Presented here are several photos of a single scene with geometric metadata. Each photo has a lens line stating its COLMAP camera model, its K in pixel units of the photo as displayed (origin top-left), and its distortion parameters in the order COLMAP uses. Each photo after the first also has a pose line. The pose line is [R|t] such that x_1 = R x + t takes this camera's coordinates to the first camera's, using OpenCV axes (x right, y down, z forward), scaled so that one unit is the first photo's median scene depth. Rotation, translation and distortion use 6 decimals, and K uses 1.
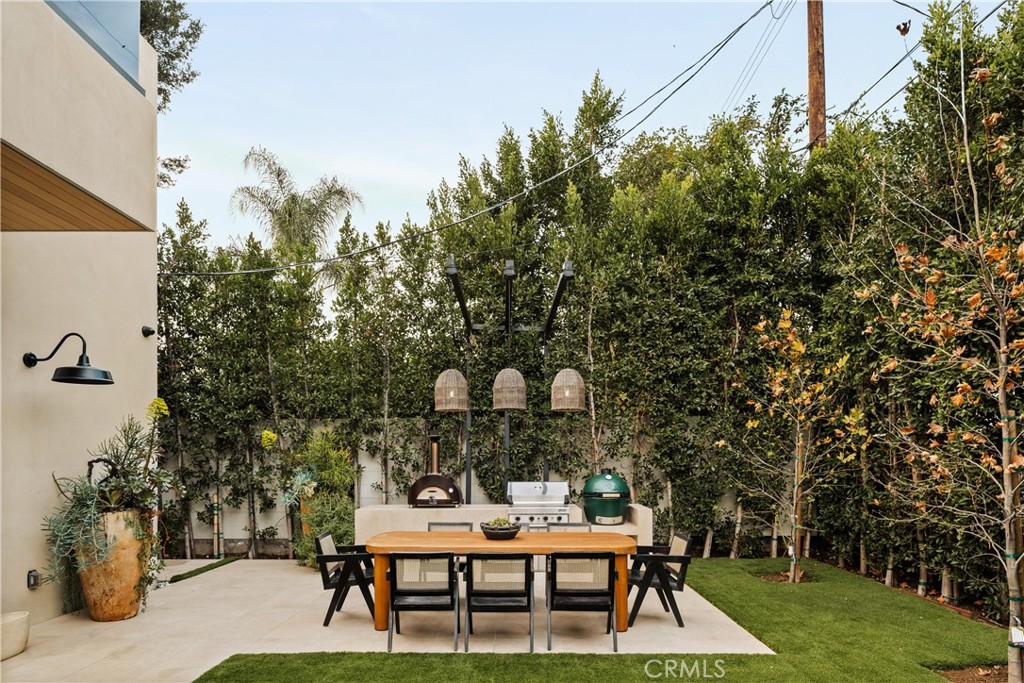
lens RADIAL K [[598.5, 0, 509.4], [0, 598.5, 449.4], [0, 0, 1]] dist [0.002815, 0.000552]
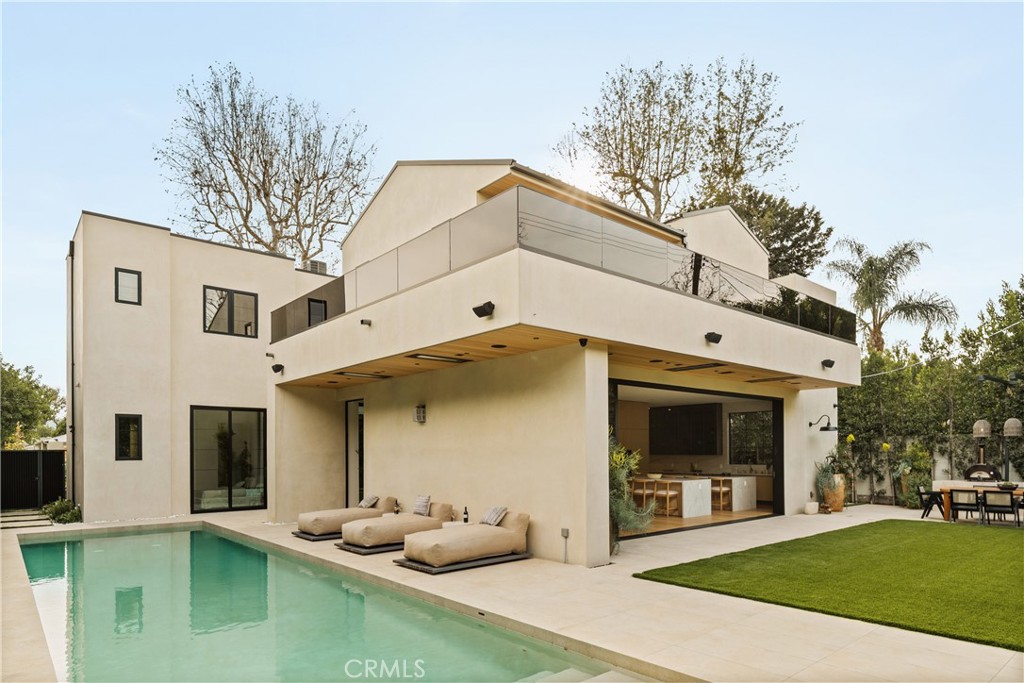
lens RADIAL K [[598.5, 0, 509.4], [0, 598.5, 449.4], [0, 0, 1]] dist [0.002815, 0.000552]
pose [[0.660865, -0.003714, -0.750495, 0.297446], [0.008707, 0.999958, 0.002718, -0.023985], [0.750454, -0.008330, 0.660870, -1.317727]]
